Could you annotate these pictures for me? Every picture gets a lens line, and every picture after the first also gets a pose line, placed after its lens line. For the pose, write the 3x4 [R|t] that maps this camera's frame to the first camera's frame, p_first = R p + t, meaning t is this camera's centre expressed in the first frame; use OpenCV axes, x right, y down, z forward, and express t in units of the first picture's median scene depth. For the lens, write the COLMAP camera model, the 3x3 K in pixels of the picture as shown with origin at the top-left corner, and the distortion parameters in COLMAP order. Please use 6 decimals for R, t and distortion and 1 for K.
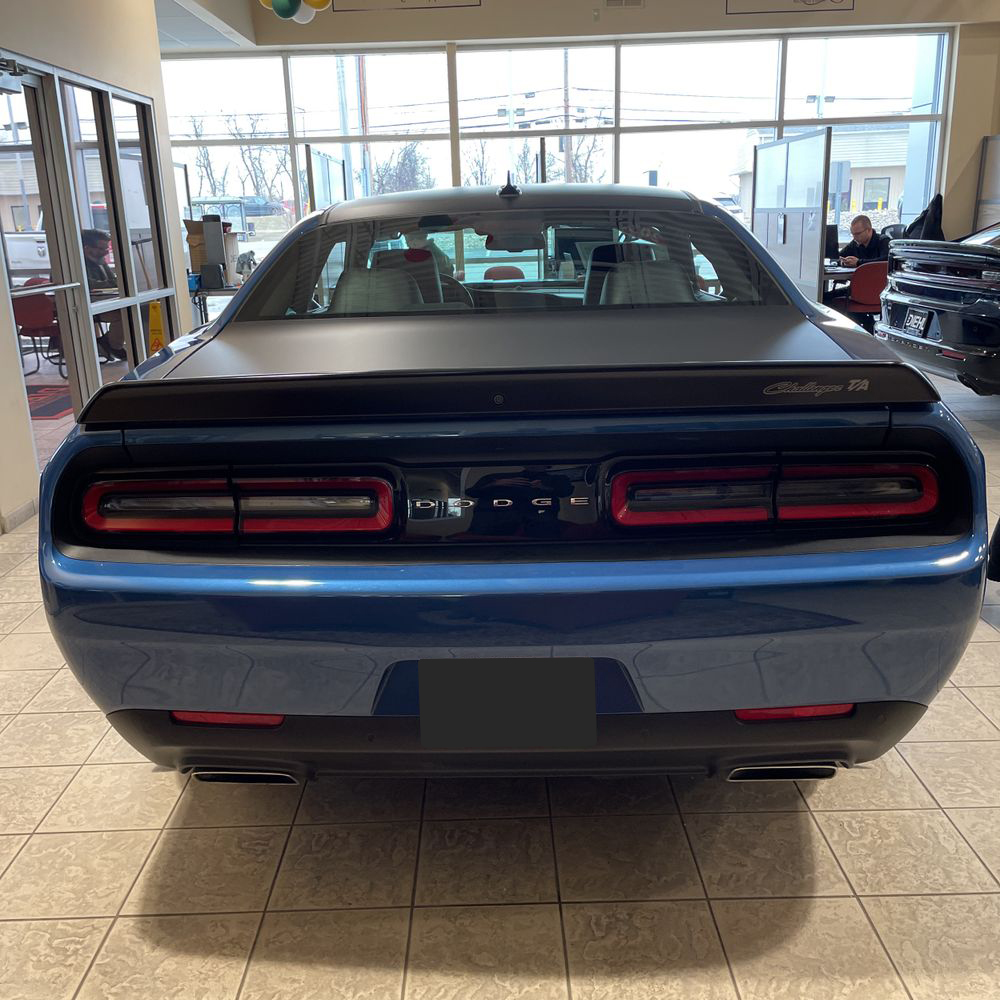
lens RADIAL K [[1011.0, 0, 497.6], [0, 1011.0, 504.3], [0, 0, 1]] dist [0.030545, 0.000000]
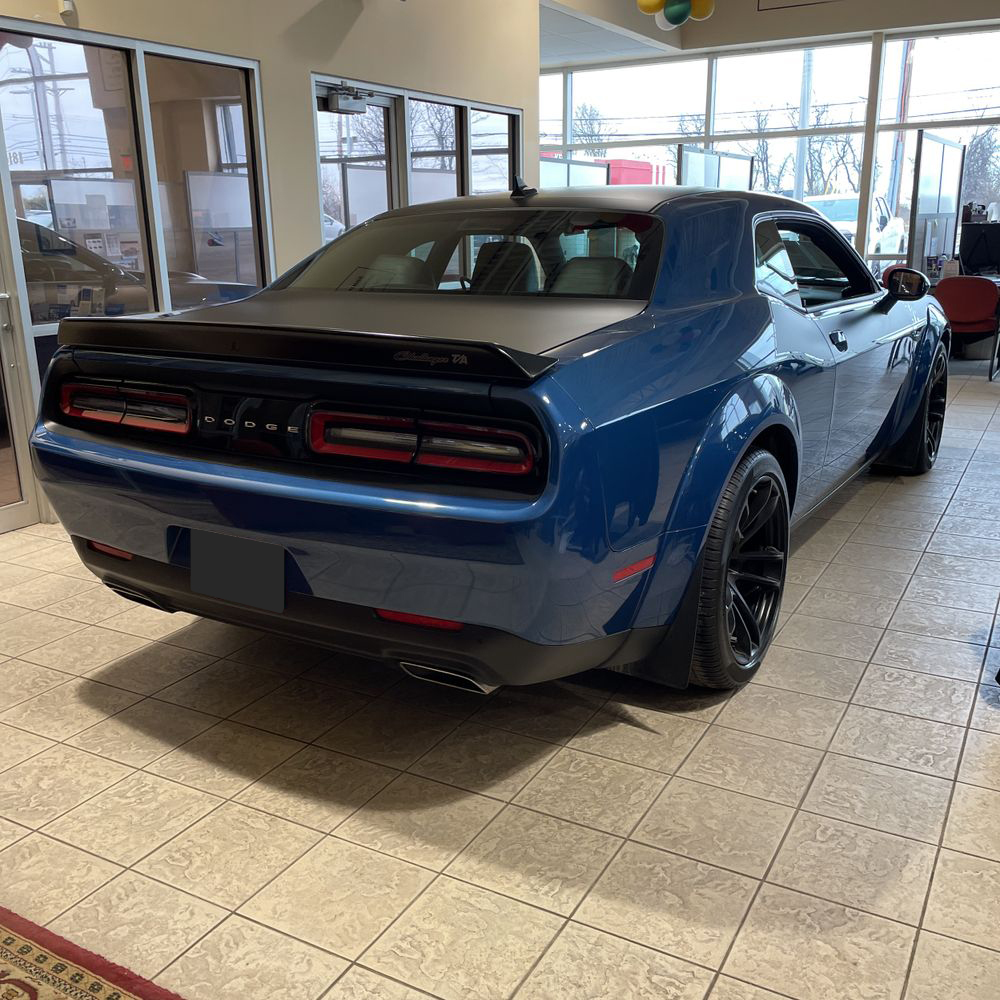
lens RADIAL K [[1011.0, 0, 503.2], [0, 1011.0, 496.7], [0, 0, 1]] dist [0.030545, 0.000000]
pose [[0.872460, 0.146971, -0.466061, 0.722595], [-0.147178, 0.988448, 0.036189, -0.003494], [0.465996, 0.037021, 0.884012, -0.038181]]
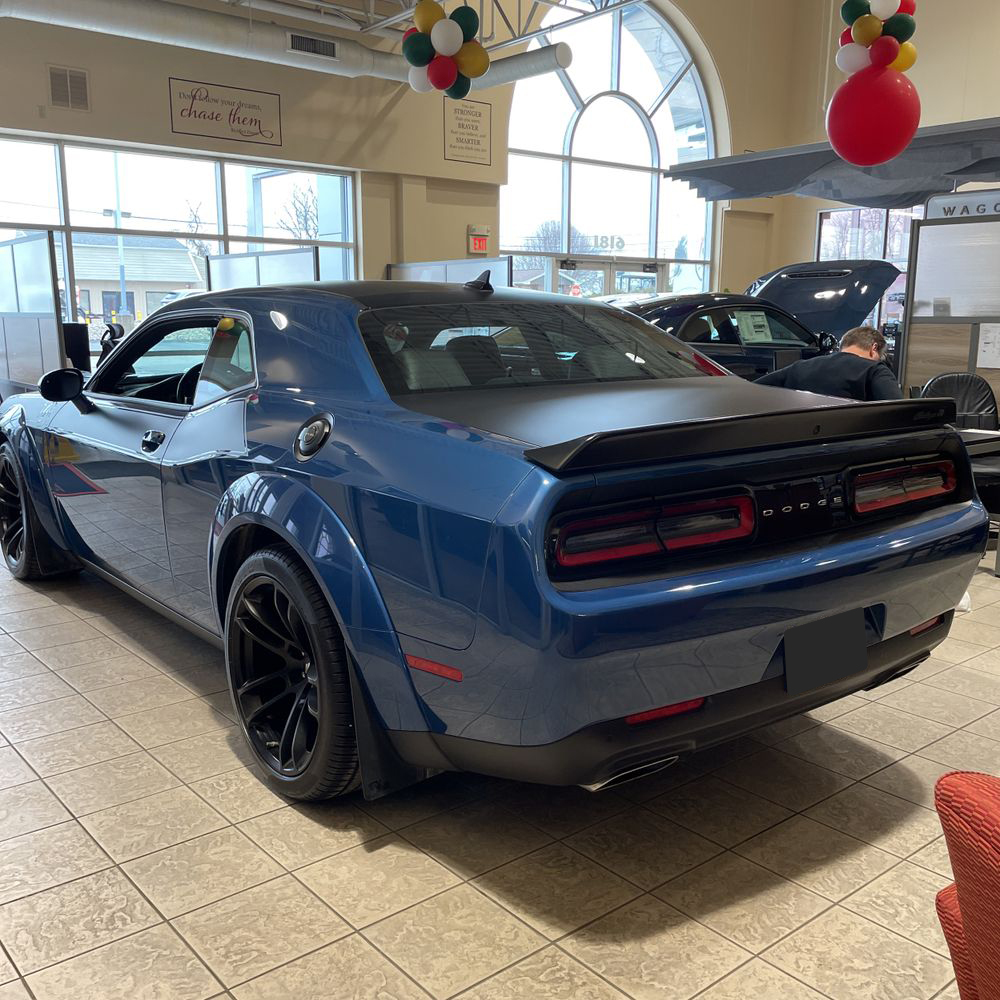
lens RADIAL K [[1011.0, 0, 495.0], [0, 1011.0, 506.4], [0, 0, 1]] dist [0.030545, 0.000000]
pose [[0.770883, -0.087613, 0.630922, -0.902057], [0.151594, 0.987271, -0.048125, 0.001406], [-0.618674, 0.132742, 0.774352, 0.143686]]
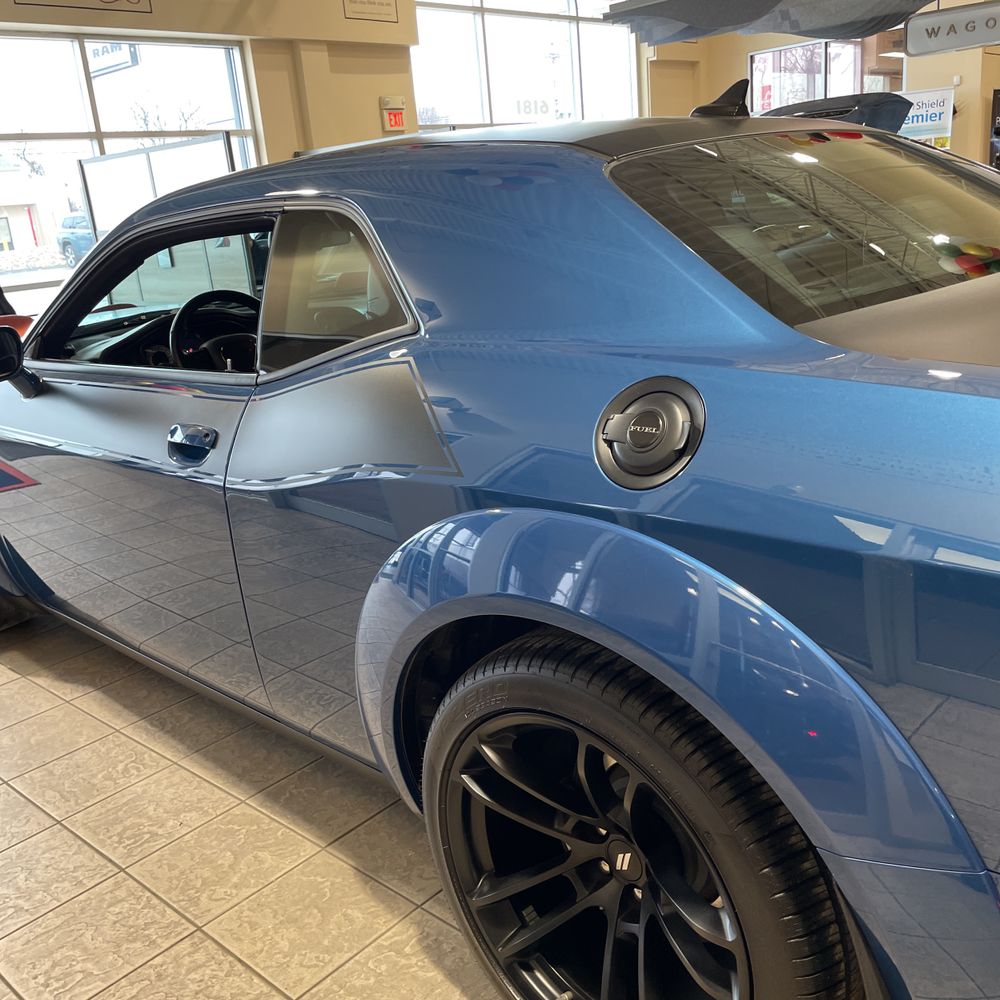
lens RADIAL K [[1011.0, 0, 483.2], [0, 1011.0, 506.4], [0, 0, 1]] dist [0.030545, 0.000000]
pose [[0.685152, -0.240891, 0.687414, -0.777757], [0.264782, 0.961538, 0.073042, -0.188921], [-0.678570, 0.131970, 0.722583, 0.812511]]
